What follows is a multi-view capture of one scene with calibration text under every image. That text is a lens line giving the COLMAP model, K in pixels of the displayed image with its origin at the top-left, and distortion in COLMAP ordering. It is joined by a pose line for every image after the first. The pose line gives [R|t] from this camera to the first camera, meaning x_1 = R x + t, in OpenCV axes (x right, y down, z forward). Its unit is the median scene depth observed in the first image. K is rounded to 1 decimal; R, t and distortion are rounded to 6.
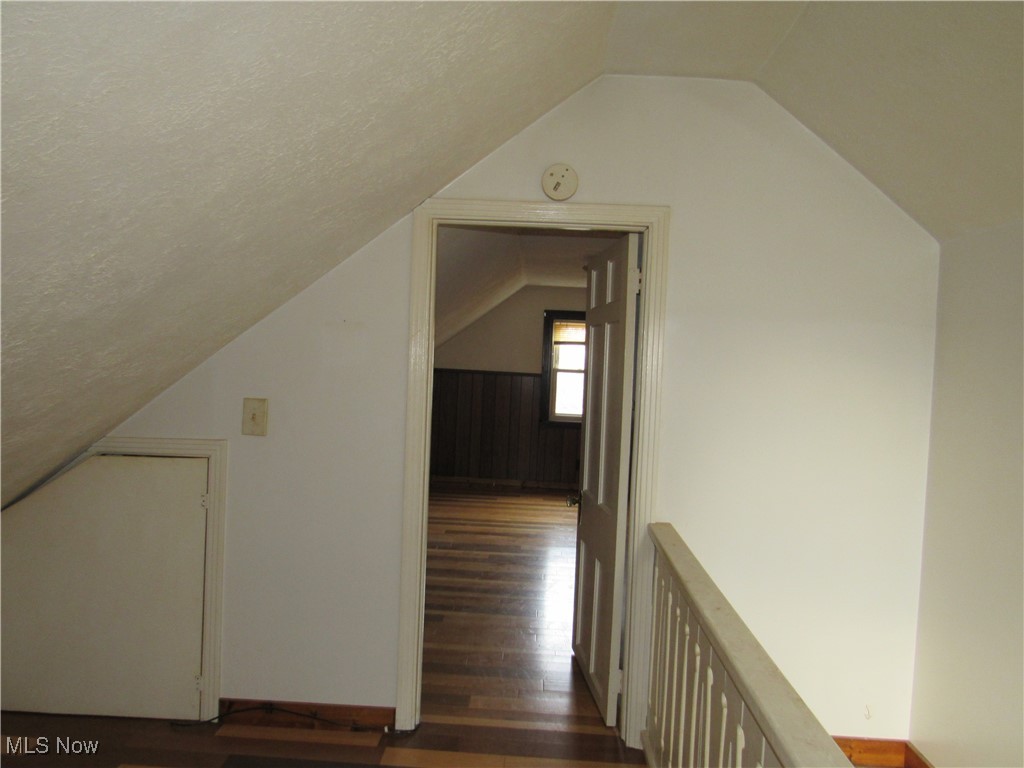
lens RADIAL K [[733.5, 0, 507.5], [0, 733.5, 386.1], [0, 0, 1]] dist [-0.018935, -0.009464]
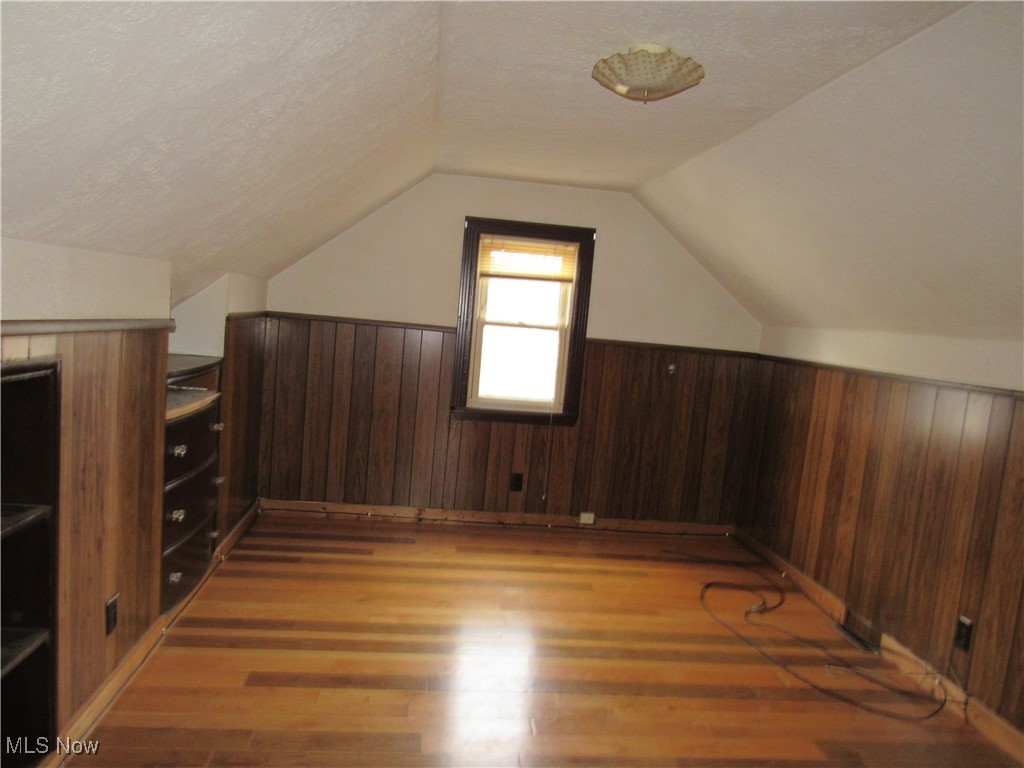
lens RADIAL K [[733.5, 0, 507.5], [0, 733.5, 386.1], [0, 0, 1]] dist [-0.018935, -0.009464]
pose [[0.988180, 0.023572, 0.151475, -0.000574], [-0.034662, 0.996874, 0.070994, -0.013219], [-0.149329, -0.075405, 0.985908, 0.420835]]
